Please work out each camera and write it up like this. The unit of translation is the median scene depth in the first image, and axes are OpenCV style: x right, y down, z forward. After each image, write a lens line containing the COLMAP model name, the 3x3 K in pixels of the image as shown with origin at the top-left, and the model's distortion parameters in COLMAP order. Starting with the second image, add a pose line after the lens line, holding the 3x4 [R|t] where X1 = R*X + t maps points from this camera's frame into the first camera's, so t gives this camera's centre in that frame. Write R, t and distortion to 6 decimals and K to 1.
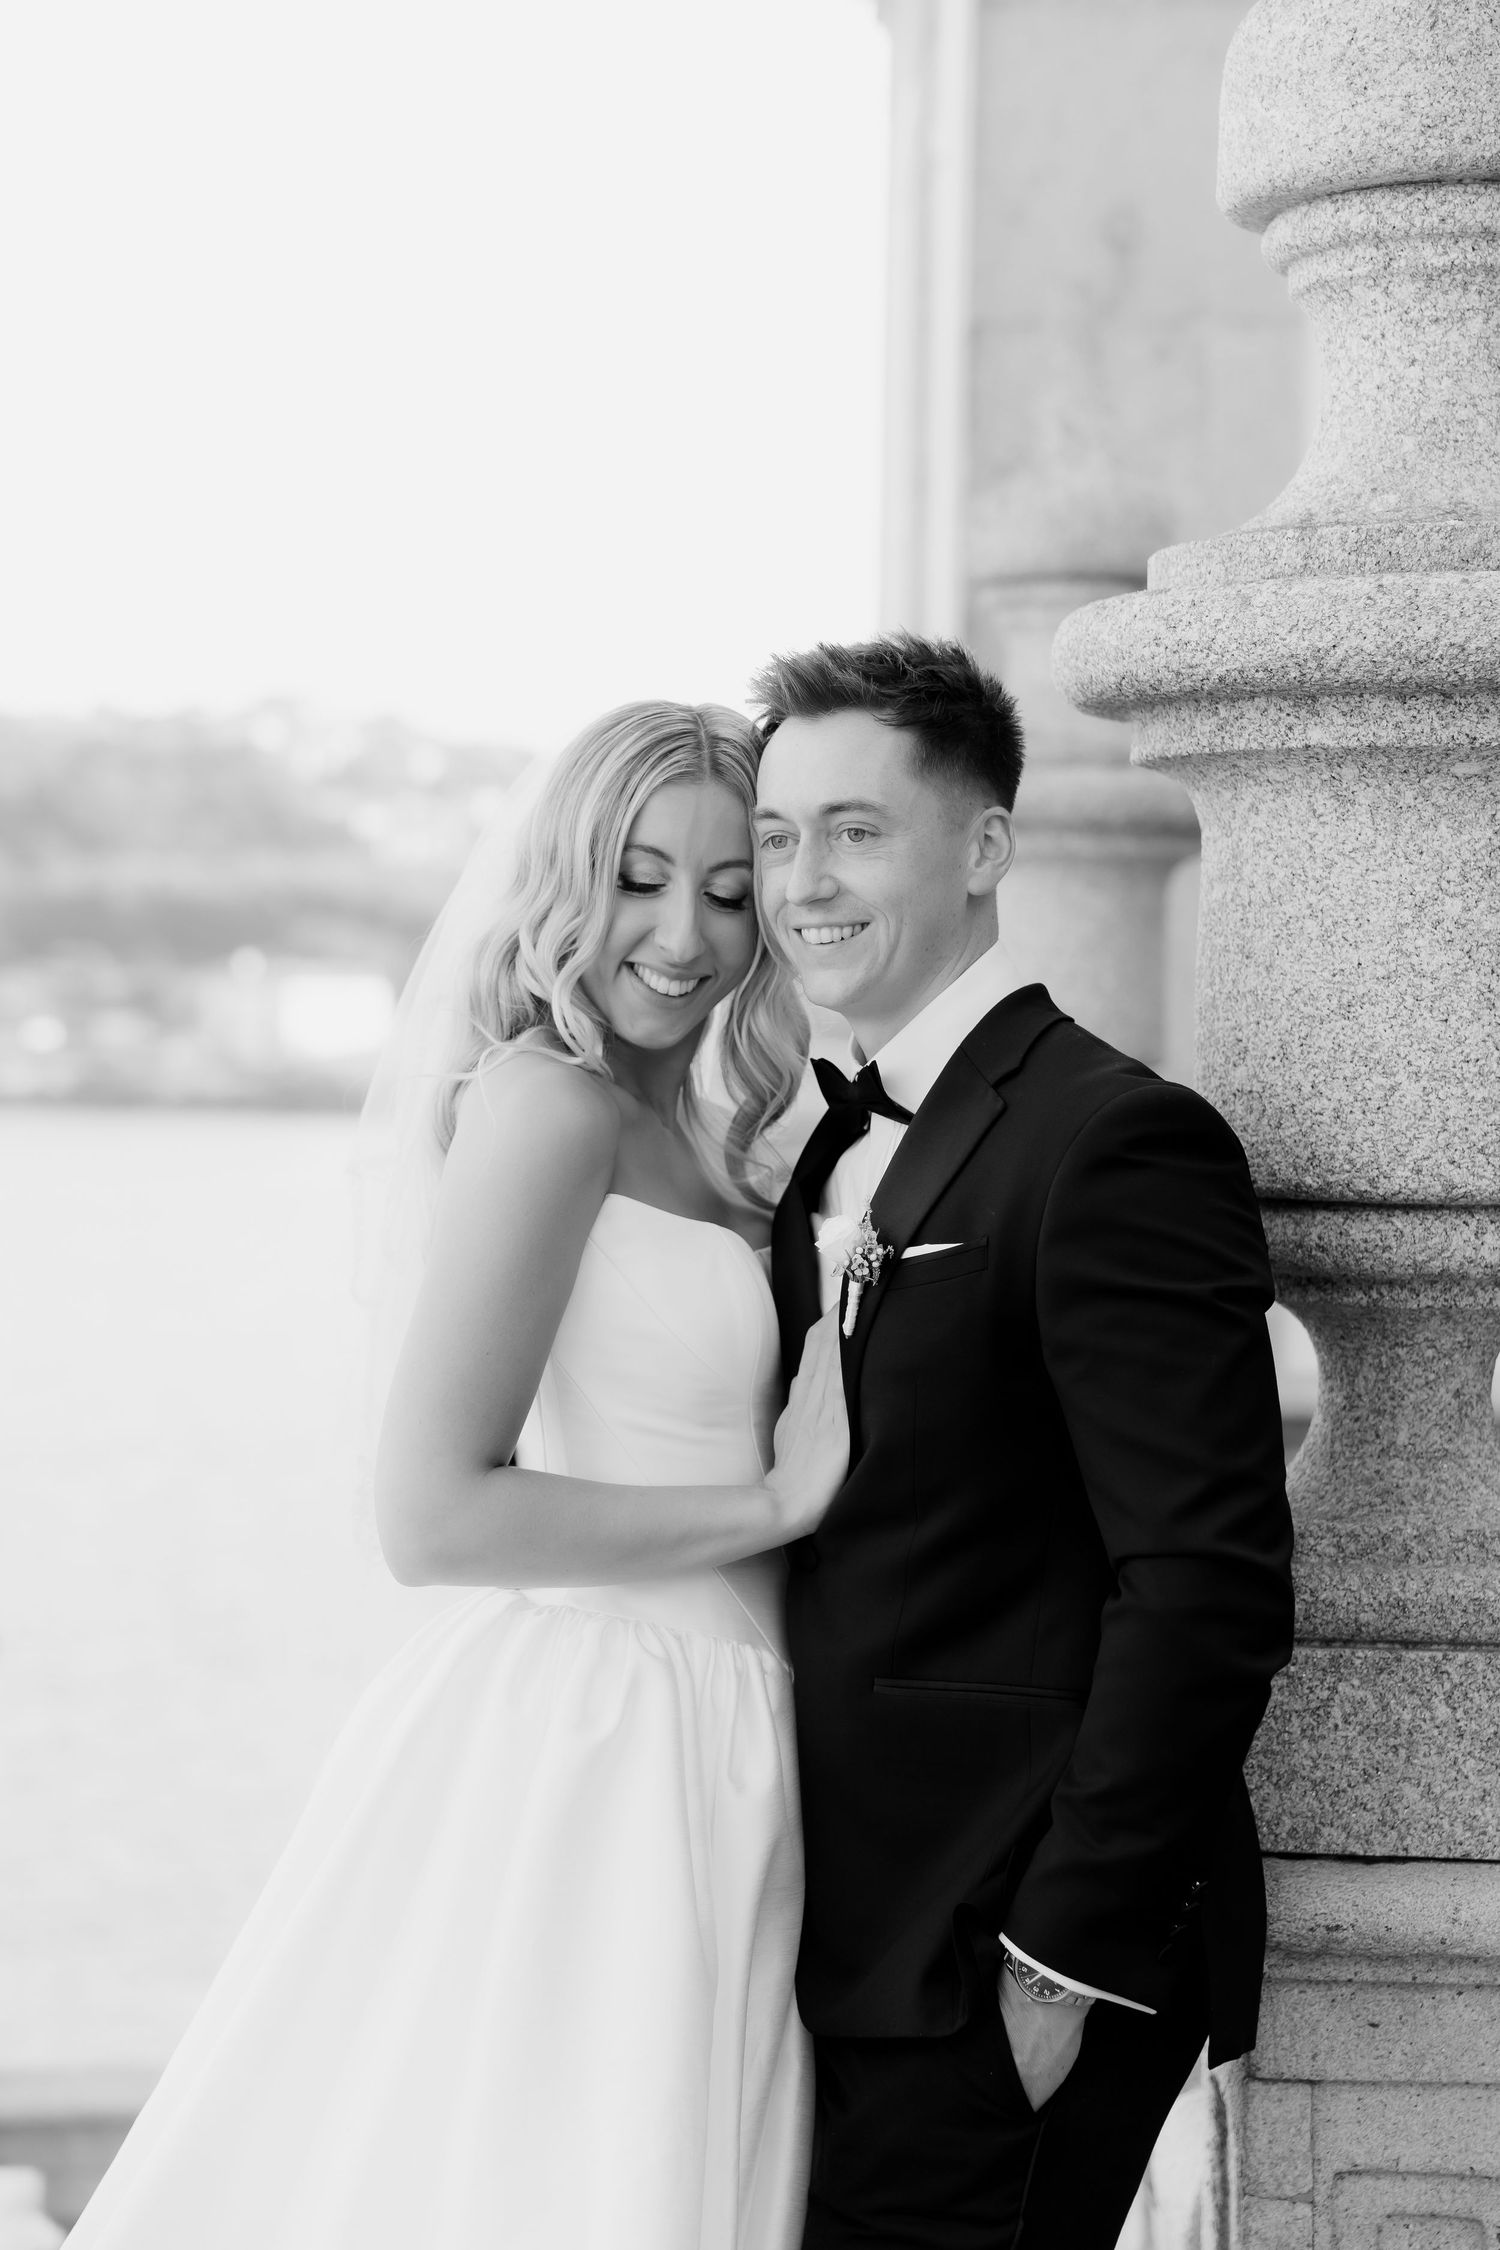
lens RADIAL K [[4218.0, 0, 750.0], [0, 4218.0, 1125.0], [0, 0, 1]] dist [0.558583, -0.785312]
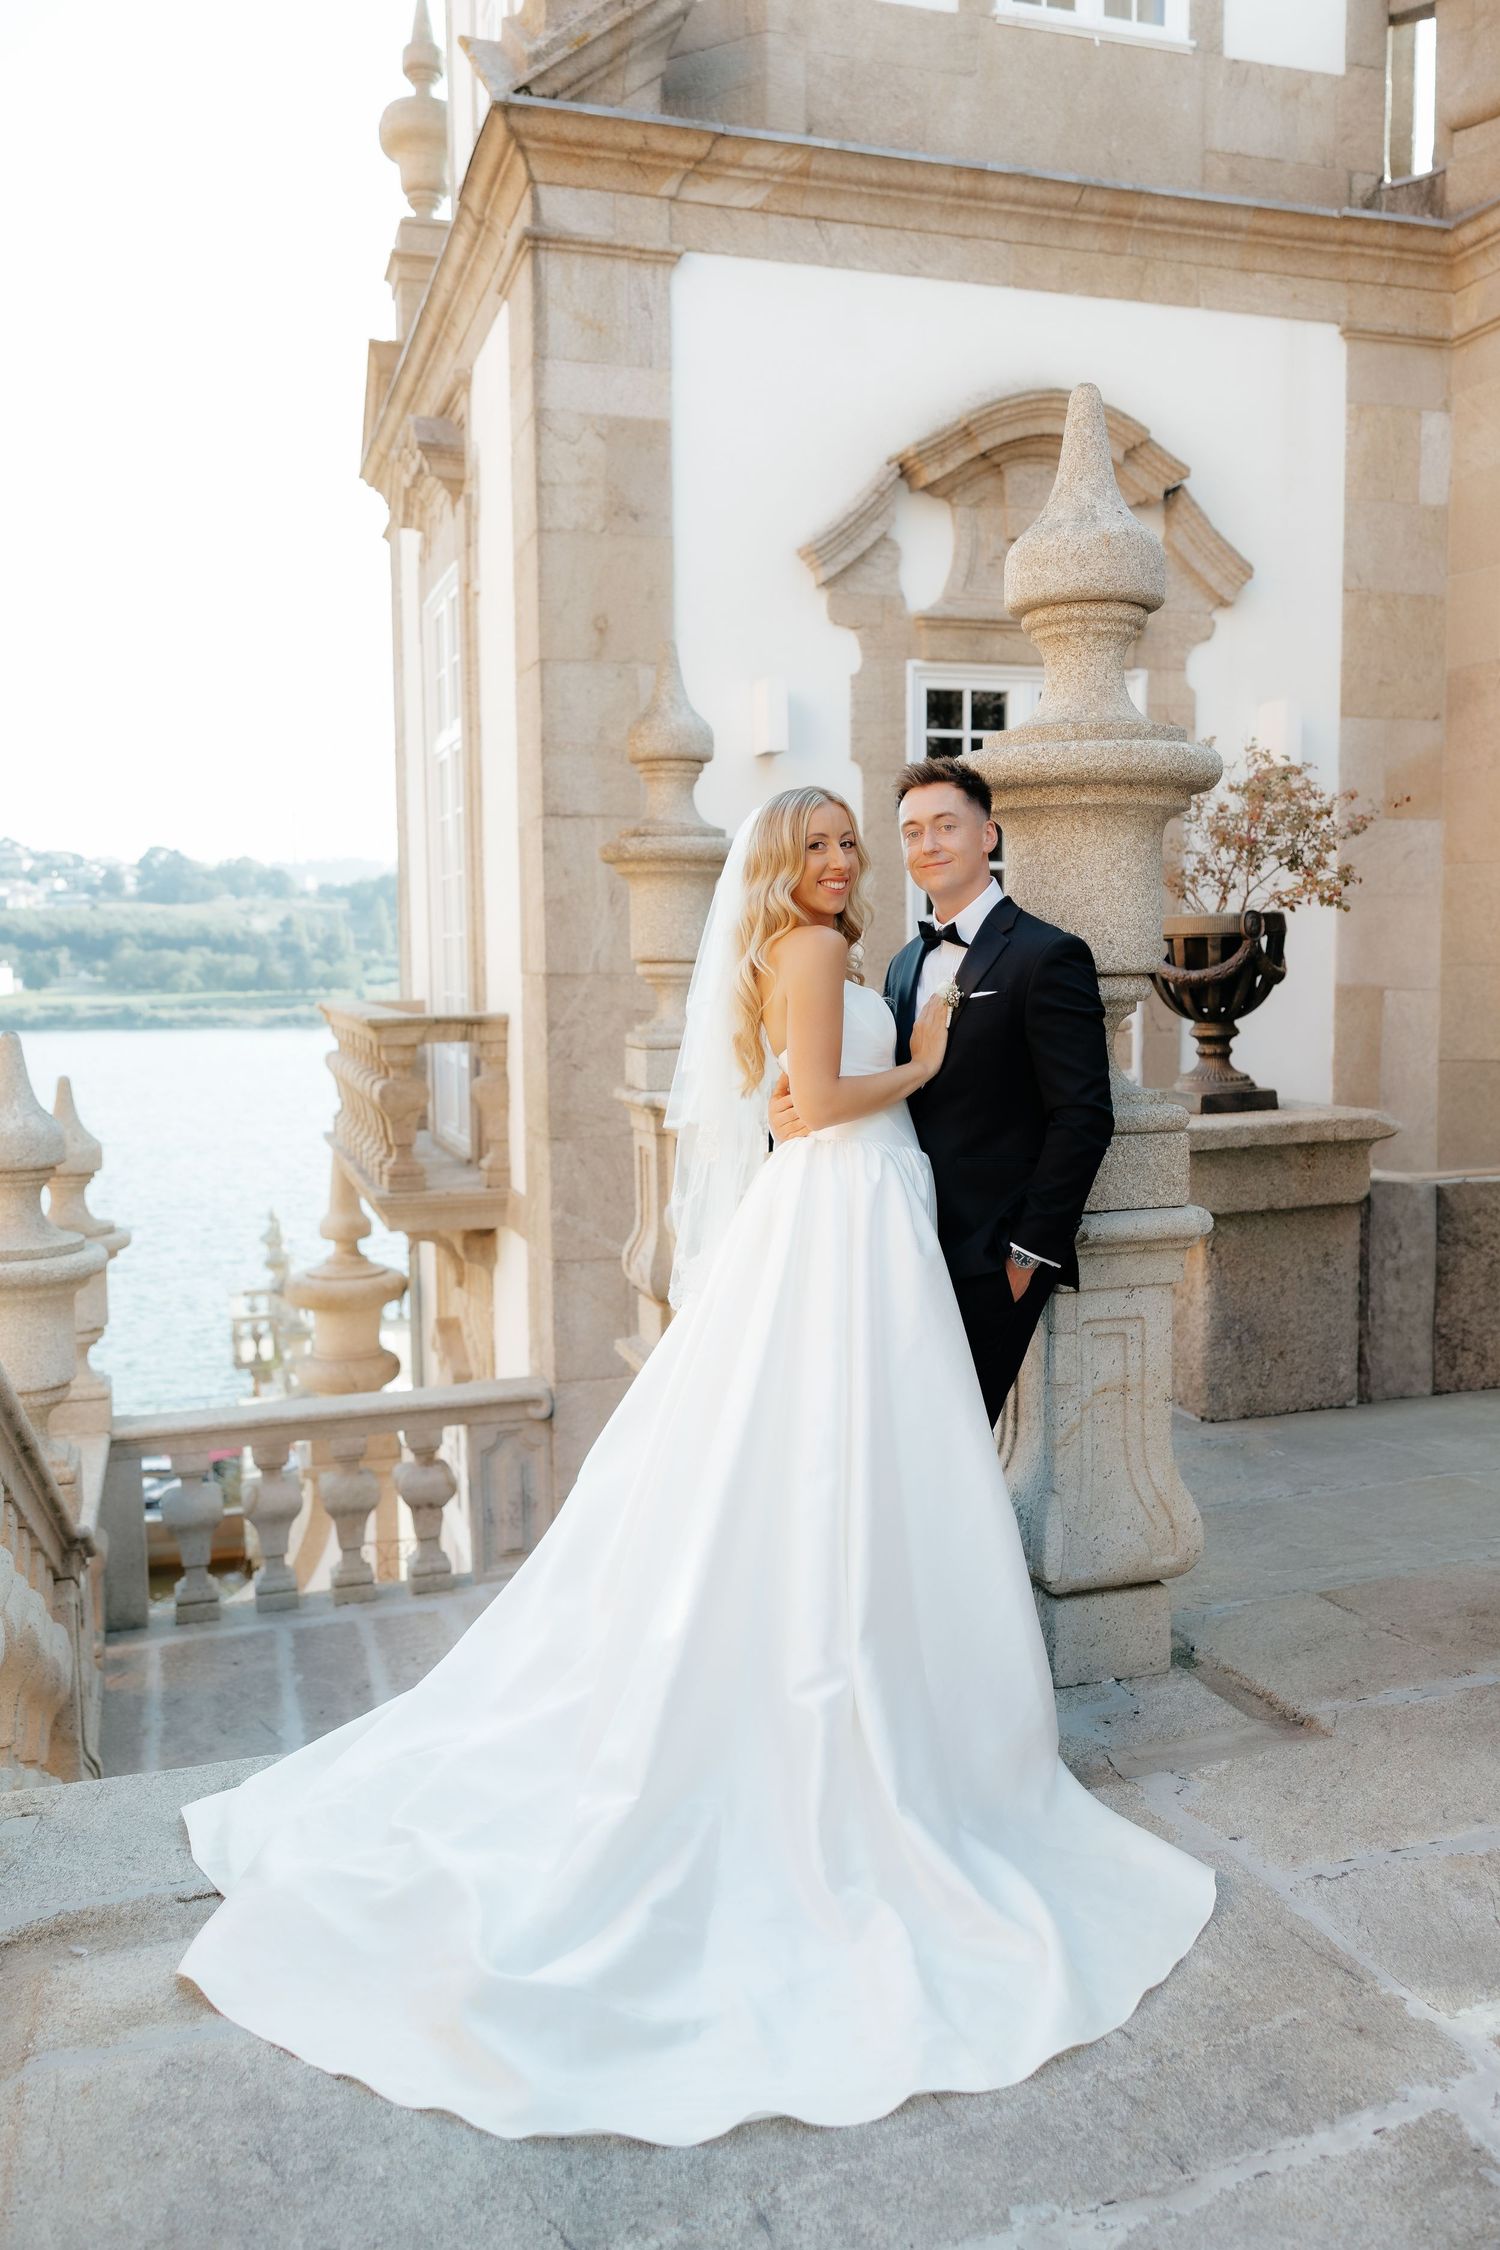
lens RADIAL K [[1835.5, 0, 751.8], [0, 1835.5, 1107.2], [0, 0, 1]] dist [0.011265, -0.004769]
pose [[0.949334, -0.045317, 0.310985, -0.427772], [0.031141, 0.998243, 0.050402, 0.037132], [-0.312723, -0.038164, 0.949077, -0.039848]]
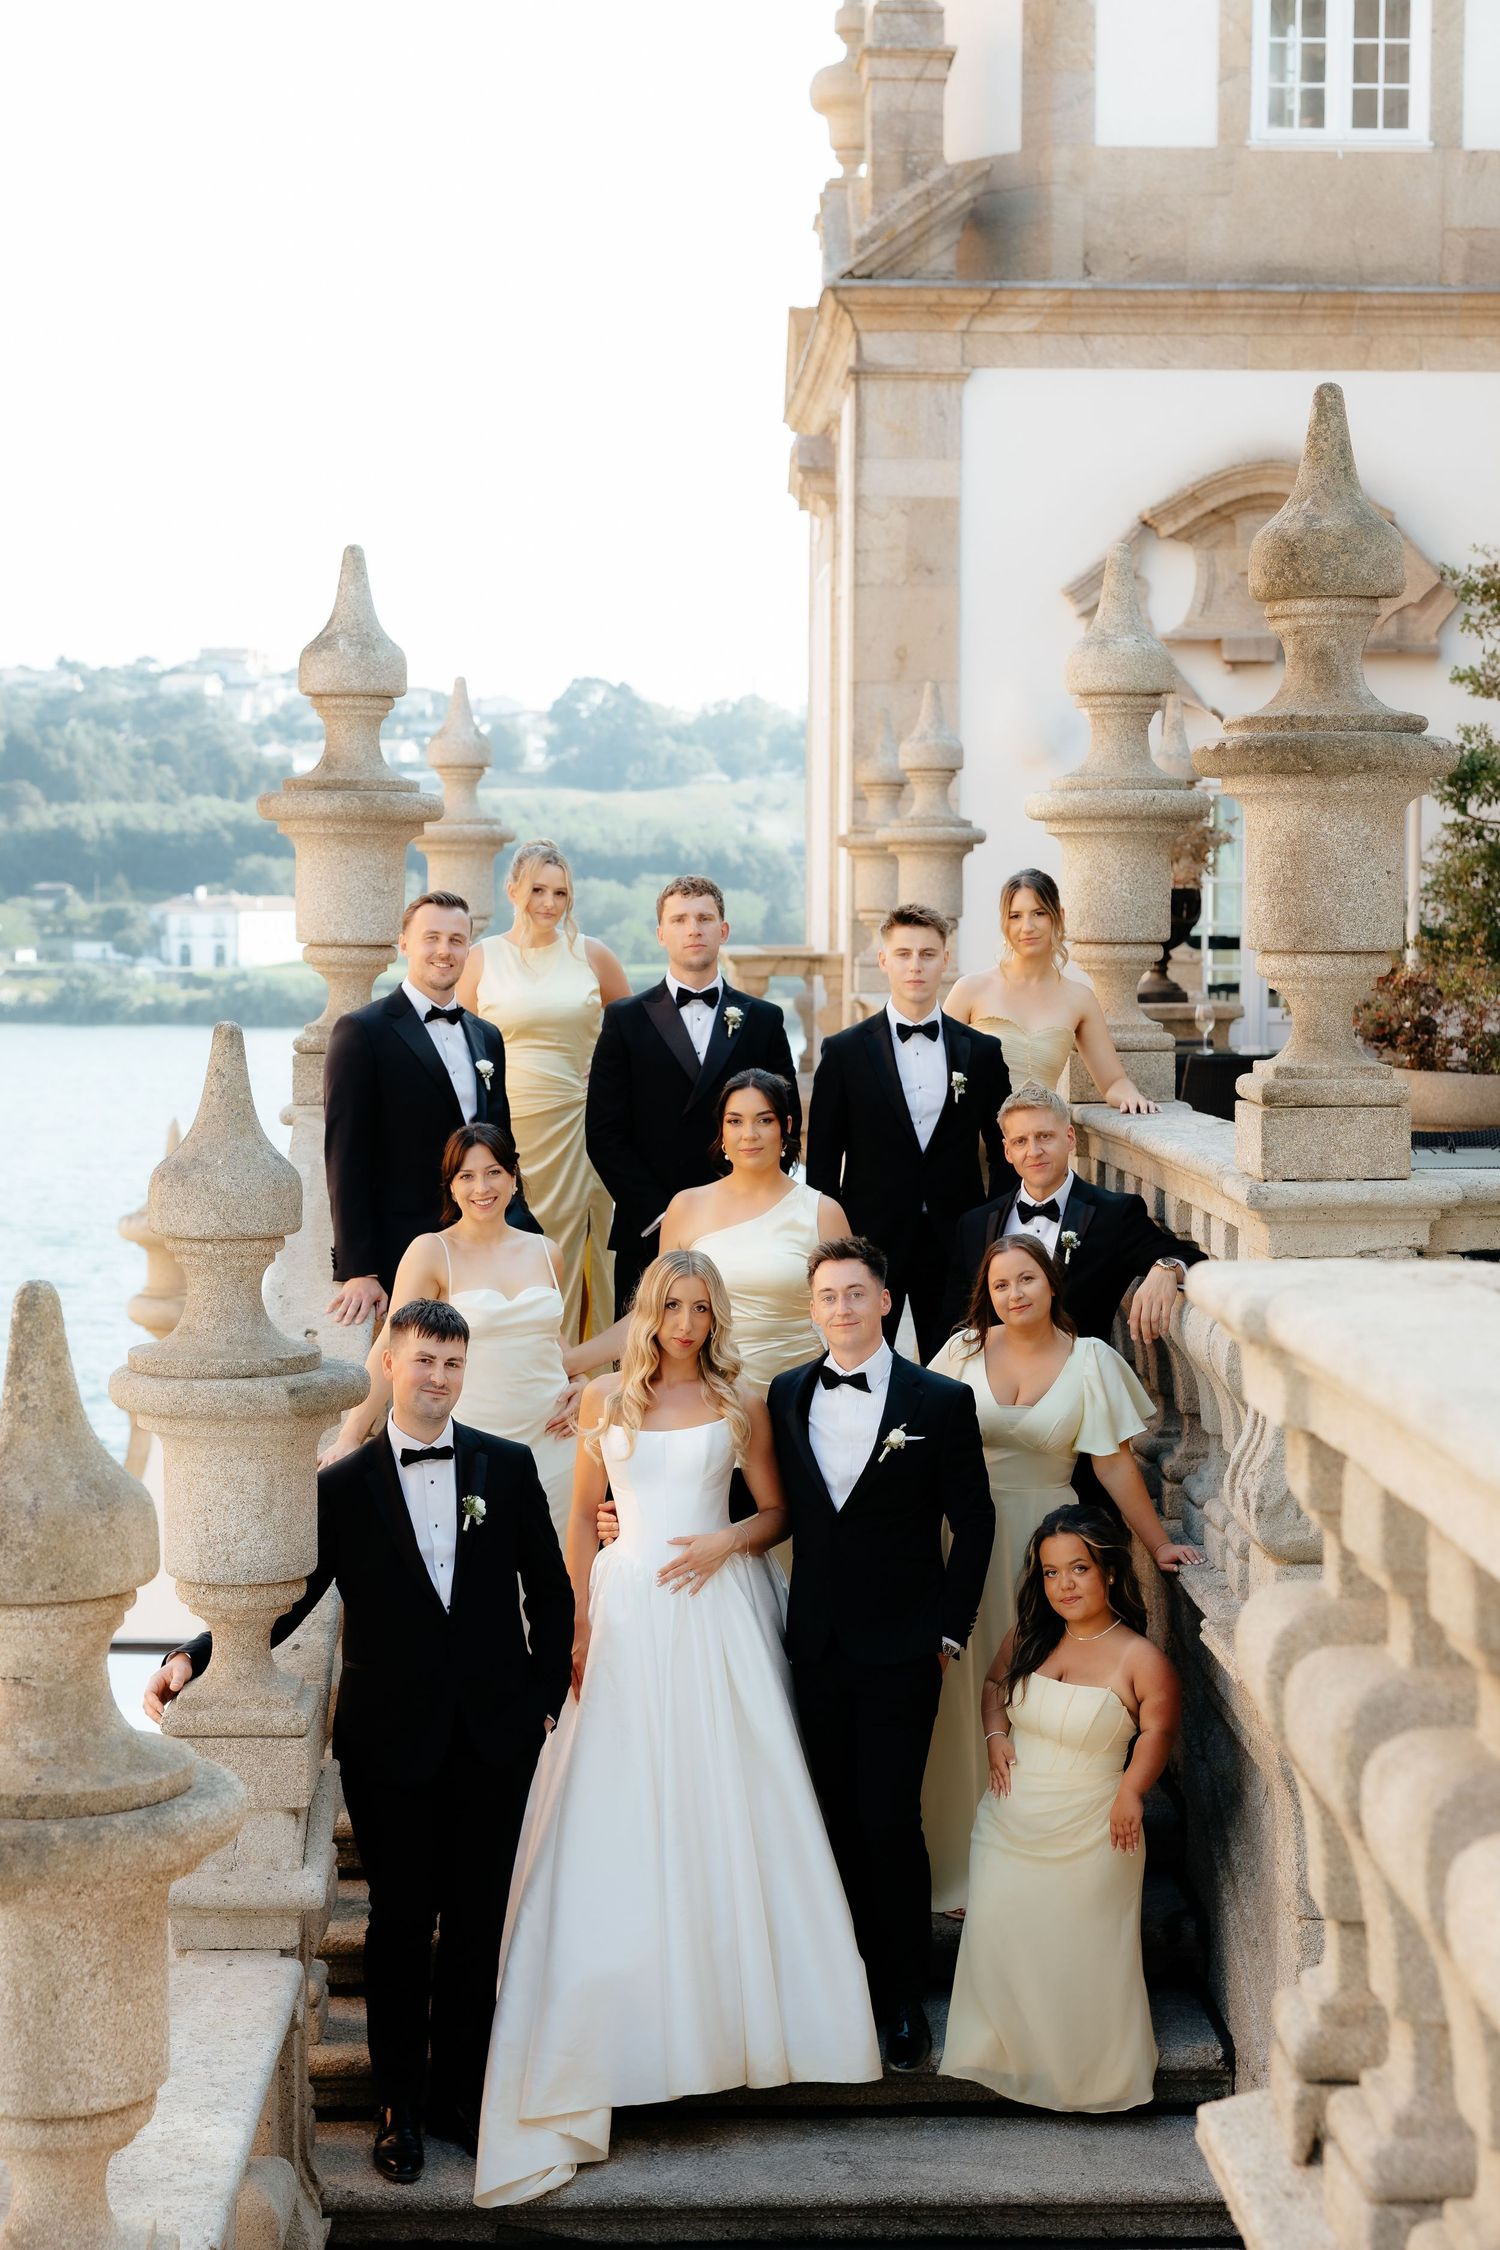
lens RADIAL K [[5208.2, 0, 750.0], [0, 5208.2, 1125.0], [0, 0, 1]] dist [0.108972, 0.013157]
pose [[0.999243, -0.007492, 0.038187, -0.445239], [0.007238, 0.999951, 0.006788, 0.287537], [-0.038236, -0.006507, 0.999248, -7.223649]]
